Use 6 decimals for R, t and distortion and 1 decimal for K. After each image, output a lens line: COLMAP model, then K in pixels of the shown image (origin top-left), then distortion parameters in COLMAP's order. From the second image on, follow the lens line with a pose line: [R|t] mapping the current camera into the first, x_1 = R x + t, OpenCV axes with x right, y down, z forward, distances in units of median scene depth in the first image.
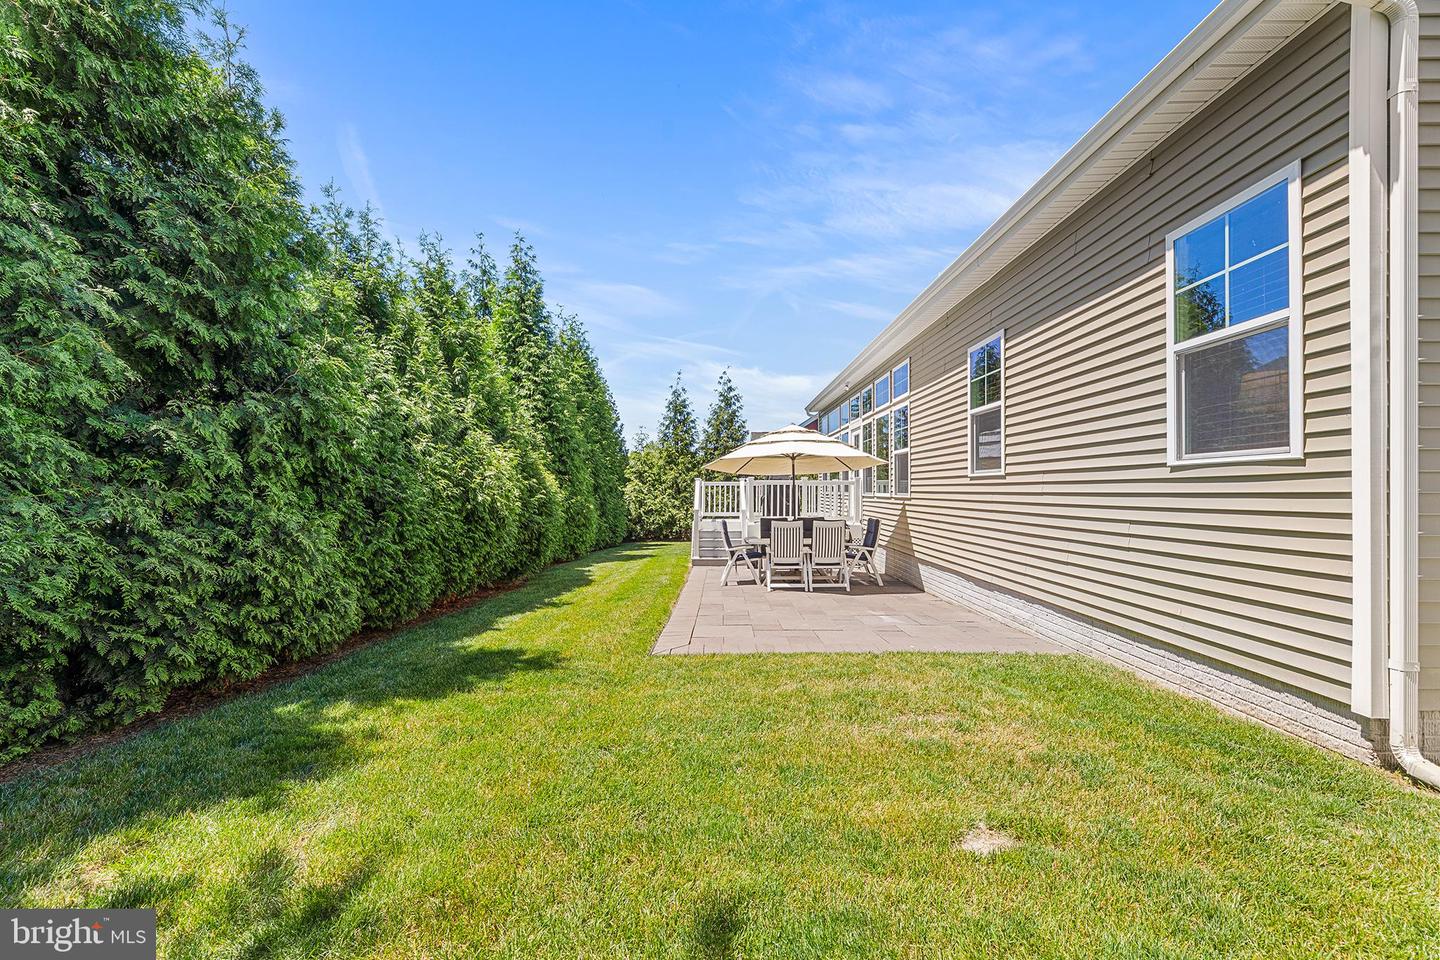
lens RADIAL K [[585.2, 0, 720.0], [0, 585.2, 489.5], [0, 0, 1]] dist [-0.002332, 0.000219]
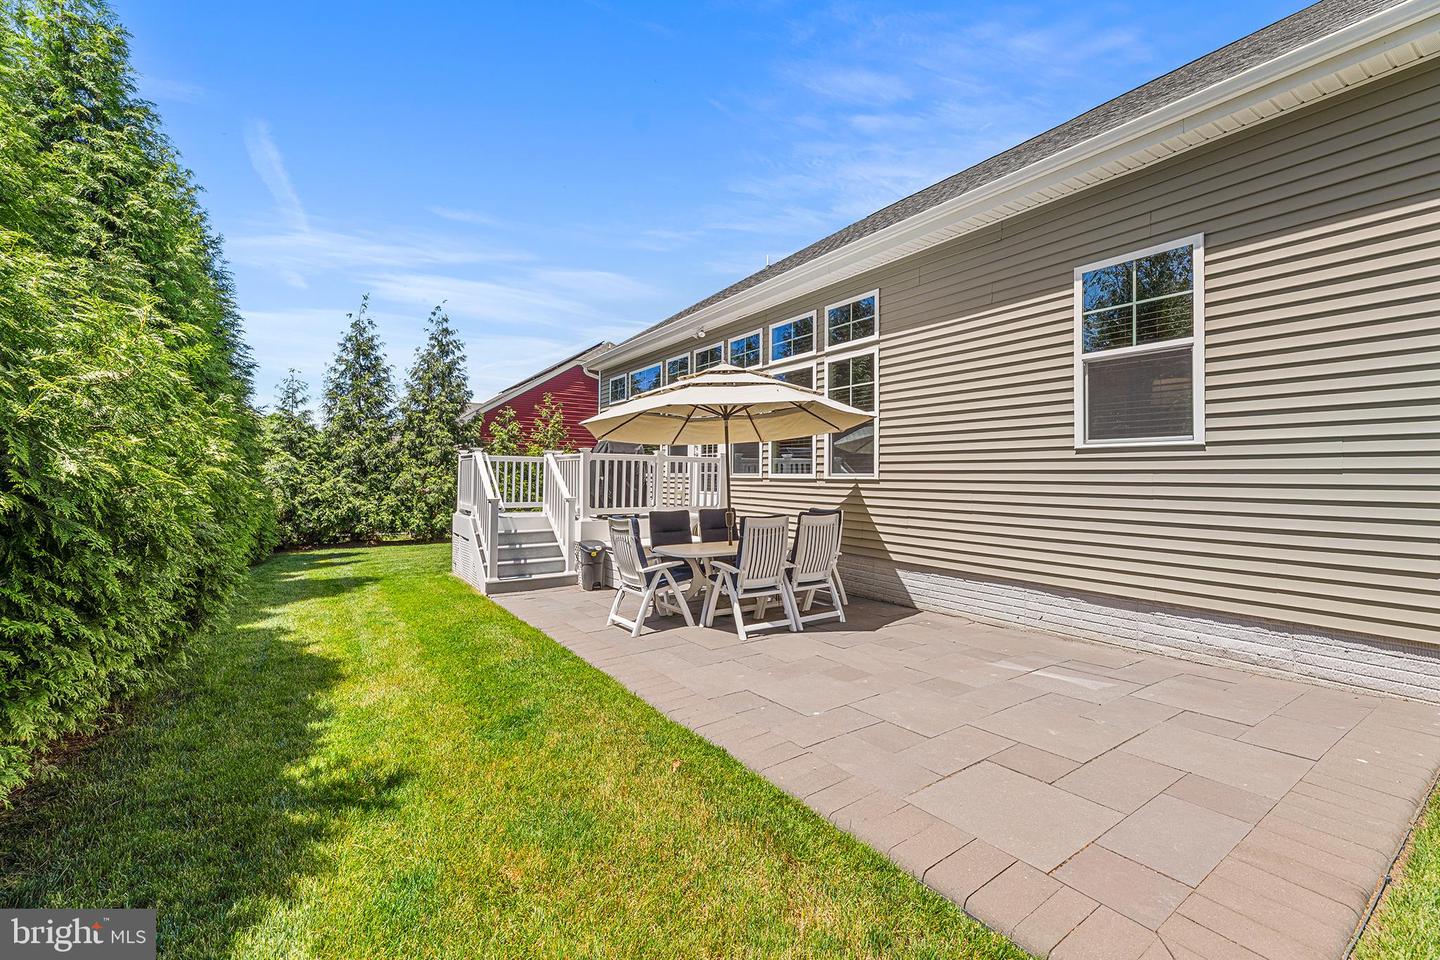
lens RADIAL K [[585.2, 0, 718.2], [0, 585.2, 469.1], [0, 0, 1]] dist [-0.002332, 0.000219]
pose [[0.829616, 0.016979, 0.558076, -0.170260], [-0.010772, 0.999838, -0.014406, 0.008962], [-0.558230, 0.005939, 0.829665, 0.346745]]
